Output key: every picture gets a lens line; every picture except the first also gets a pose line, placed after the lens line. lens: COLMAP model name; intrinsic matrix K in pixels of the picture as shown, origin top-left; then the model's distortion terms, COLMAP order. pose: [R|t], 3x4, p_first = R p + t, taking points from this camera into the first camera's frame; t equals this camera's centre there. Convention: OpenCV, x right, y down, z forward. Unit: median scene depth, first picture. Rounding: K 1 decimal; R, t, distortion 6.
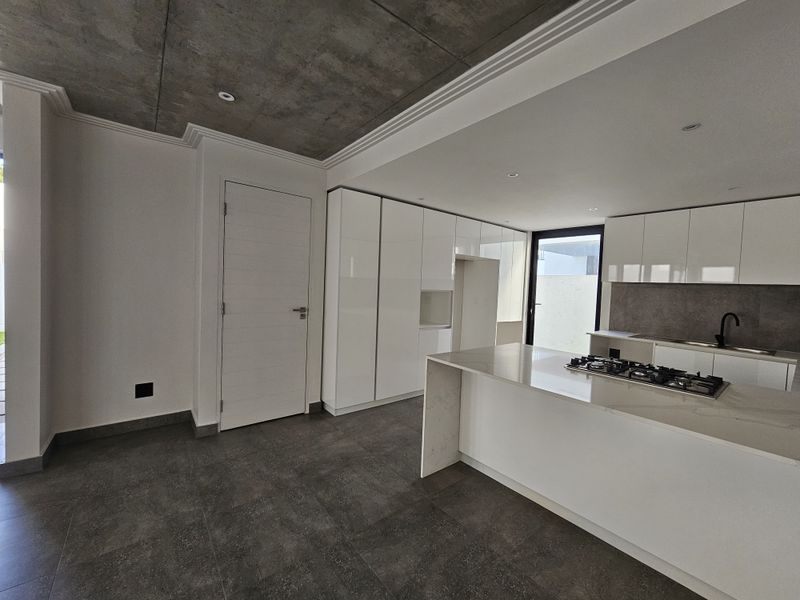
lens RADIAL K [[327.8, 0, 399.7], [0, 327.8, 297.1], [0, 0, 1]] dist [0.000460, 0.000064]
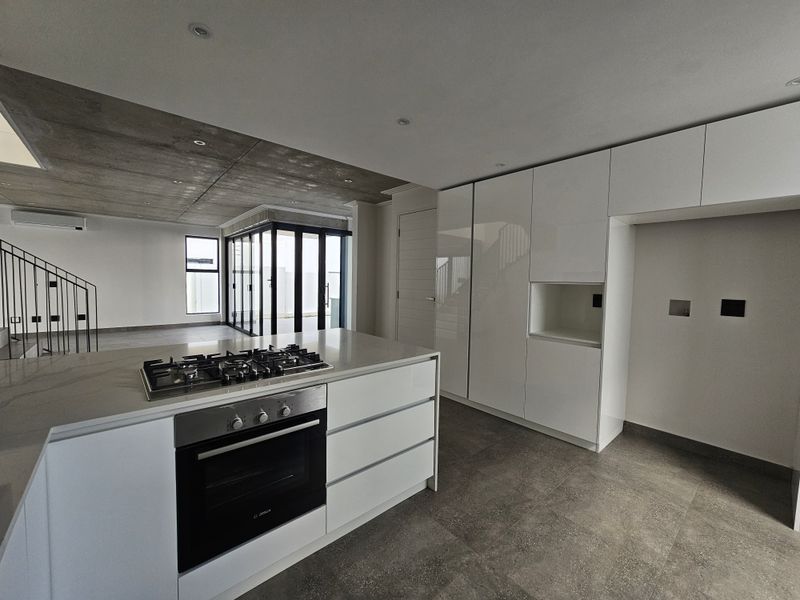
lens RADIAL K [[327.8, 0, 399.7], [0, 327.8, 297.1], [0, 0, 1]] dist [0.000460, 0.000064]
pose [[0.037210, 0.014769, -0.999198, 1.134902], [-0.056611, 0.998316, 0.012648, 0.028959], [0.997703, 0.056095, 0.037984, 0.997717]]
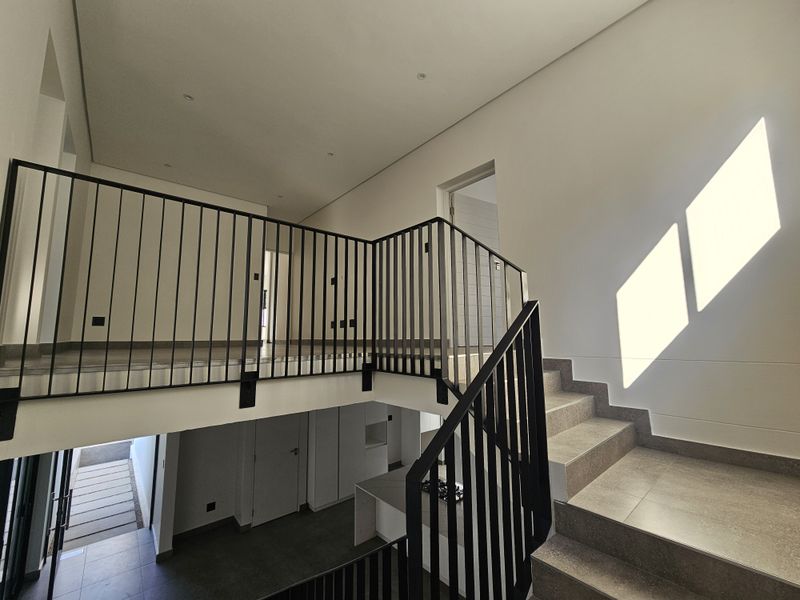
lens RADIAL K [[327.8, 0, 399.7], [0, 327.8, 297.1], [0, 0, 1]] dist [0.000460, 0.000064]
pose [[0.997905, -0.046059, 0.045441, 0.265958], [0.052700, 0.986057, -0.157840, -0.544489], [-0.037538, 0.159904, 0.986419, -1.078775]]
